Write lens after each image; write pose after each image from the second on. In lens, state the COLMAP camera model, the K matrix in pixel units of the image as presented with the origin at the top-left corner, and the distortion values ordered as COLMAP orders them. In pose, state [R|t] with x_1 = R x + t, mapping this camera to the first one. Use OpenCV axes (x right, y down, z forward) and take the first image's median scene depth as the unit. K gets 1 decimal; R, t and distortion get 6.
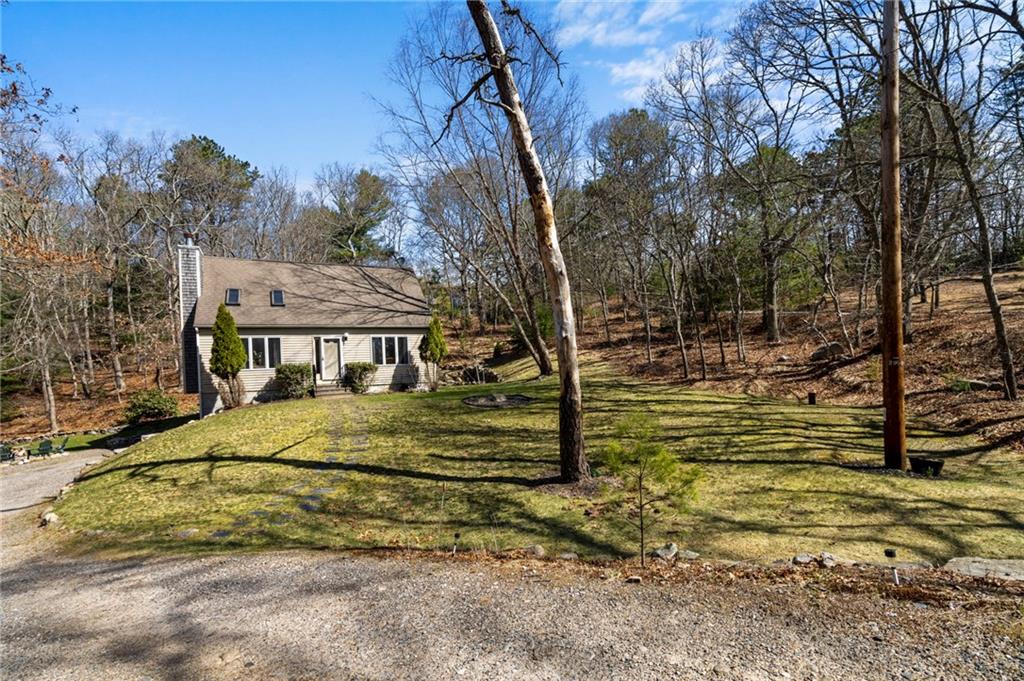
lens RADIAL K [[459.1, 0, 481.2], [0, 459.1, 371.8], [0, 0, 1]] dist [-0.006985, 0.003052]
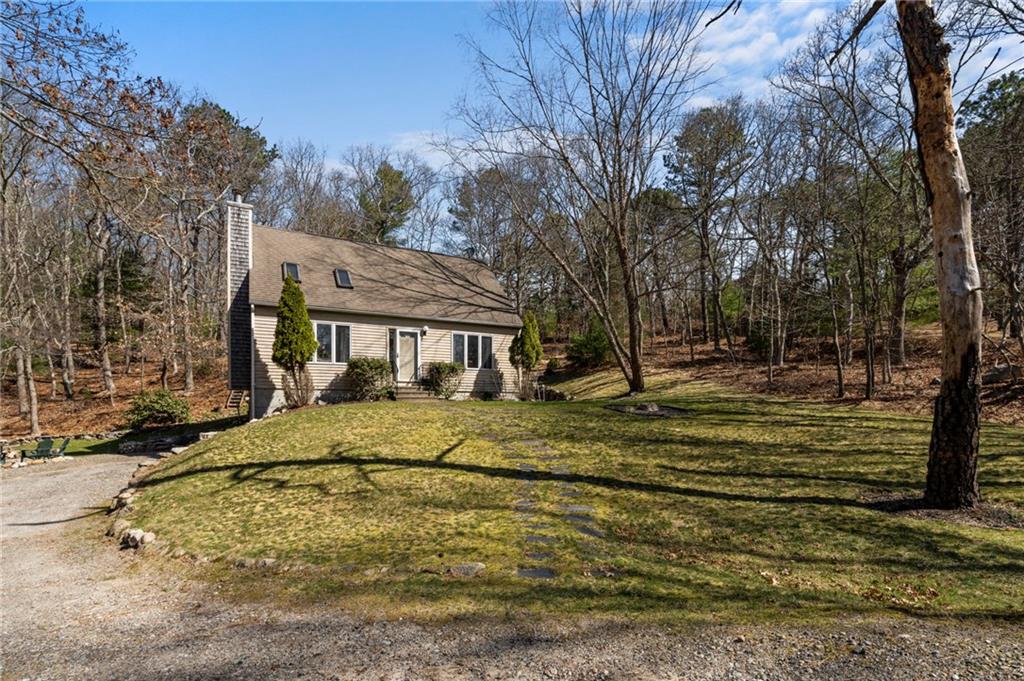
lens RADIAL K [[459.1, 0, 464.9], [0, 459.1, 418.8], [0, 0, 1]] dist [-0.006985, 0.003052]
pose [[0.997563, 0.045152, 0.053199, -0.269424], [-0.046592, 0.998572, 0.026149, 0.059069], [-0.051942, -0.028564, 0.998241, 0.171470]]
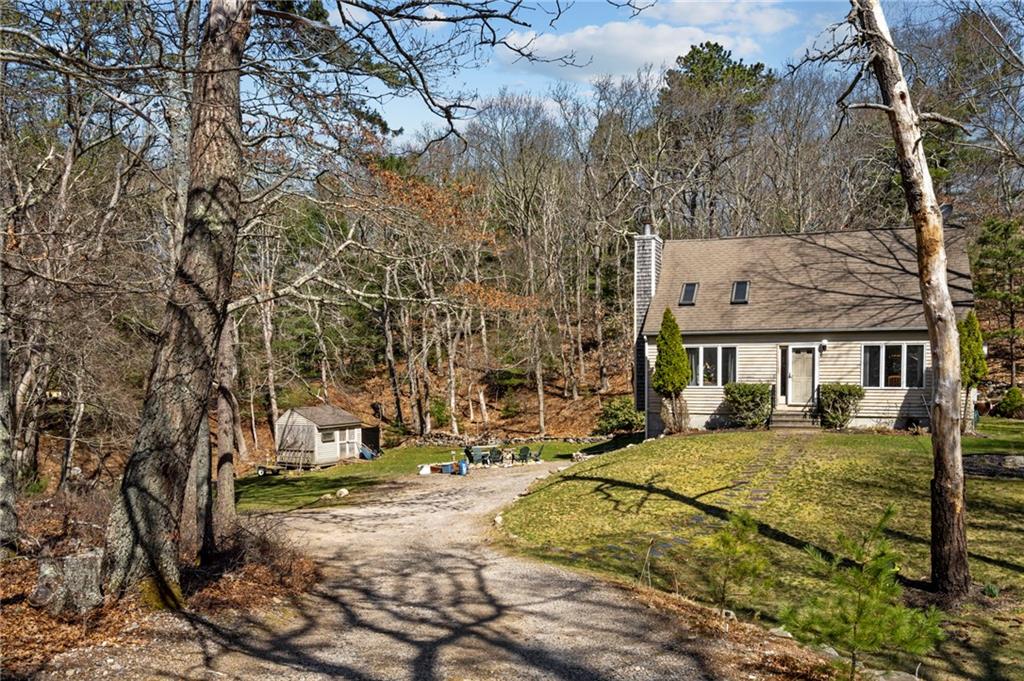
lens RADIAL K [[829.8, 0, 516.7], [0, 829.8, 402.2], [0, 0, 1]] dist [0.016768, -0.019390]
pose [[0.674090, 0.069082, -0.735412, 0.336058], [-0.020361, 0.996976, 0.074989, -0.078110], [0.738368, -0.035575, 0.673459, -0.204190]]
